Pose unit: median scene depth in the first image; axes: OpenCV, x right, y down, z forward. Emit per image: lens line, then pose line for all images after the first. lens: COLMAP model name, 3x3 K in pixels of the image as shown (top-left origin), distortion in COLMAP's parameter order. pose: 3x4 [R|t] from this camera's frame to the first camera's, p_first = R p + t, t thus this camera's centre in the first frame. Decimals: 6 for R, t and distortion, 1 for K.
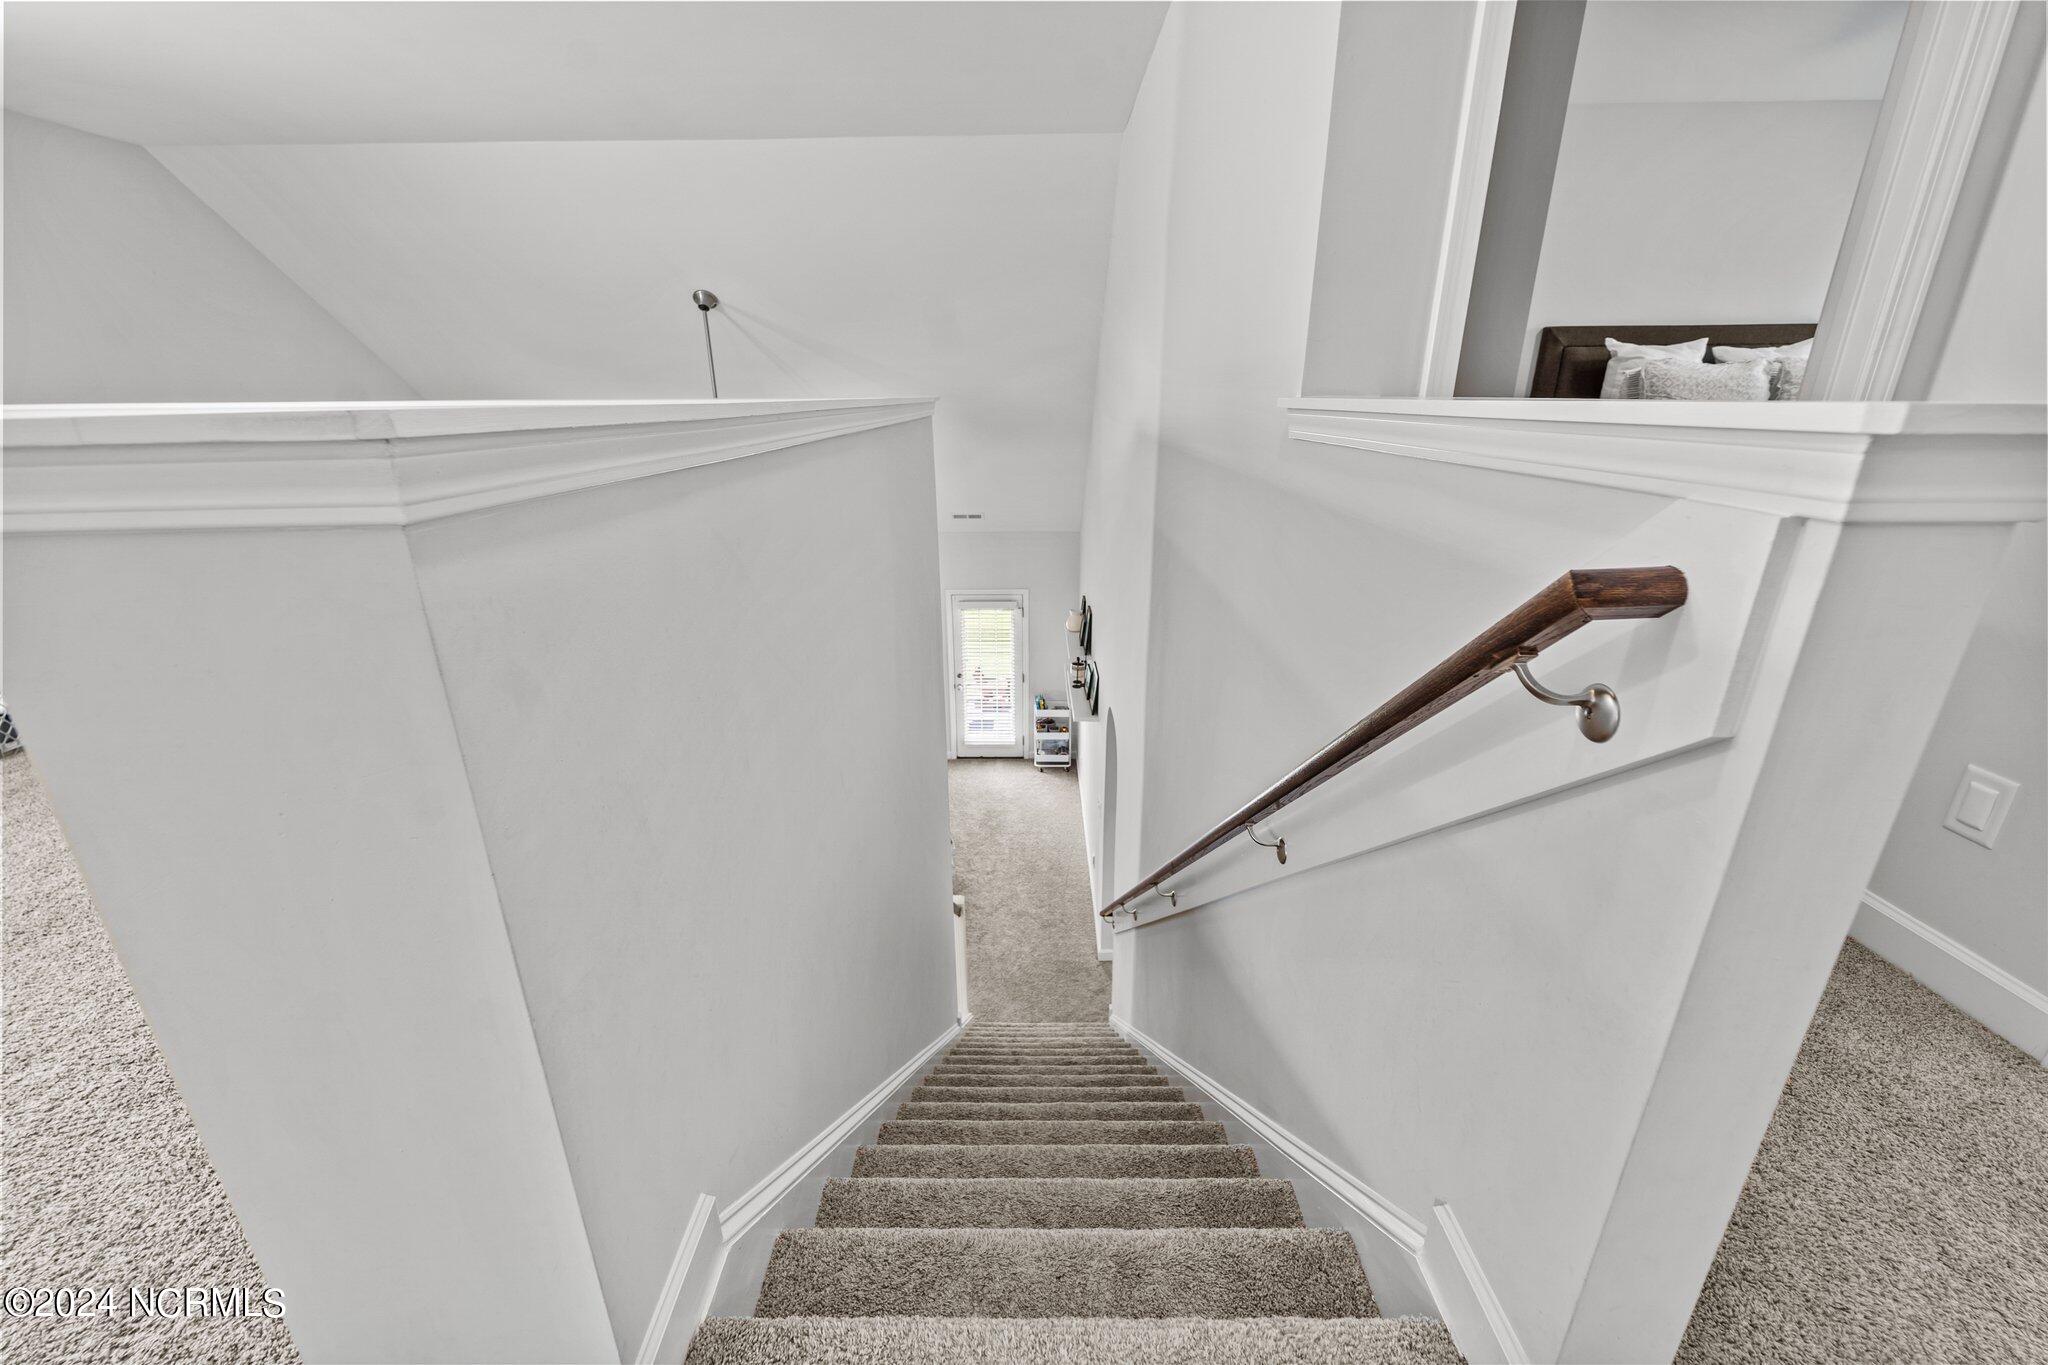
lens RADIAL K [[833.0, 0, 1024.0], [0, 833.0, 682.5], [0, 0, 1]] dist [-0.000344, -0.000089]
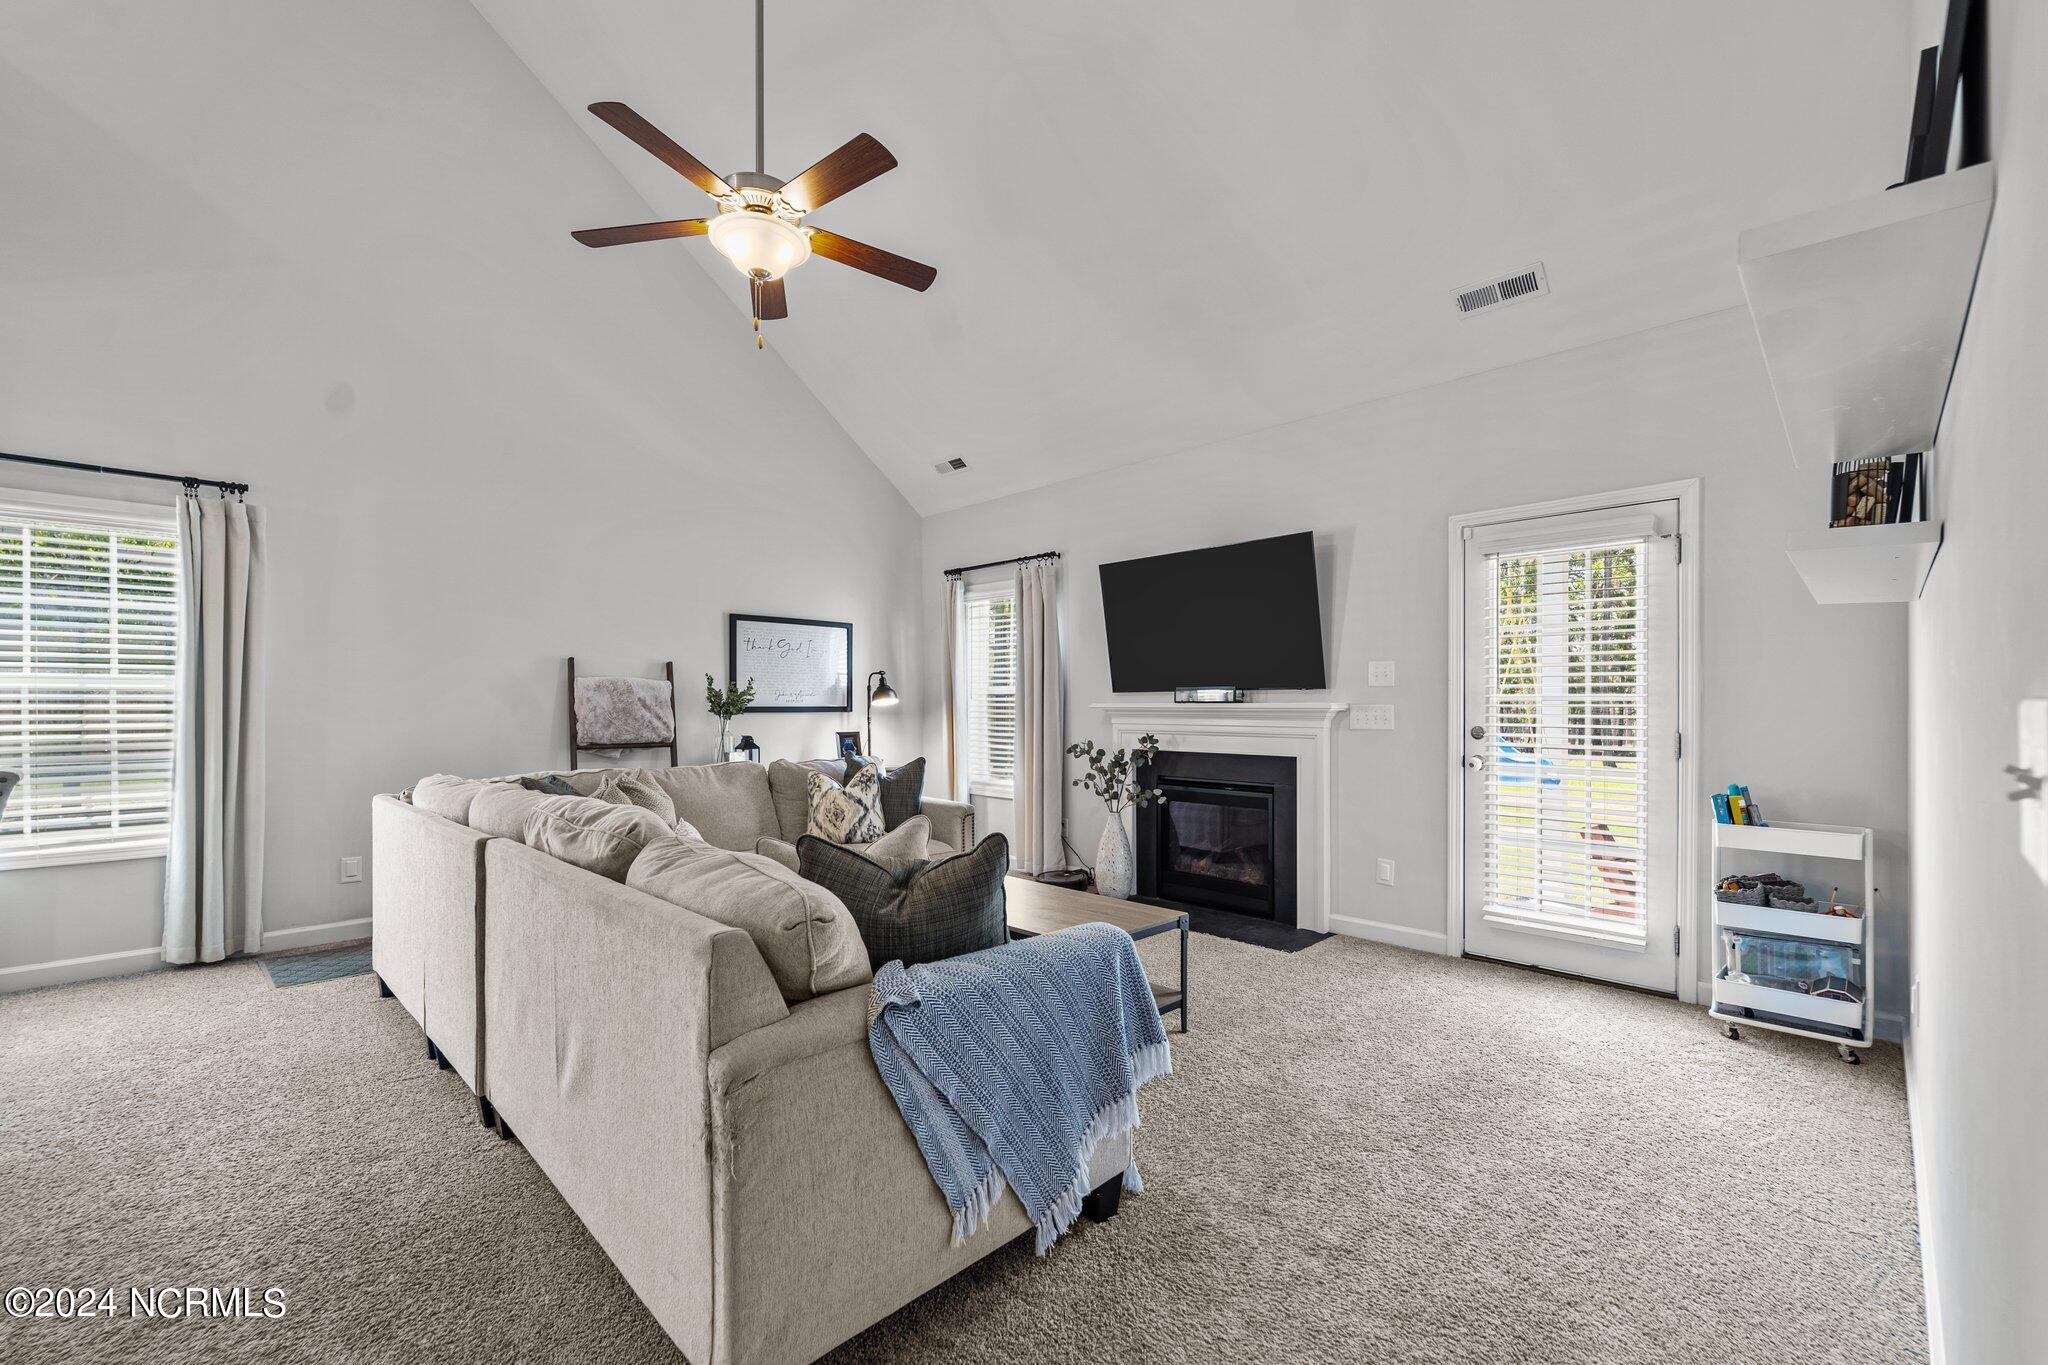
lens RADIAL K [[836.2, 0, 1022.3], [0, 836.2, 702.1], [0, 0, 1]] dist [-0.000395, 0.000057]
pose [[0.707721, 0.008396, -0.706442, 0.052198], [-0.251293, 0.937529, -0.240605, 0.130783], [0.660290, 0.347805, 0.665619, 0.593298]]
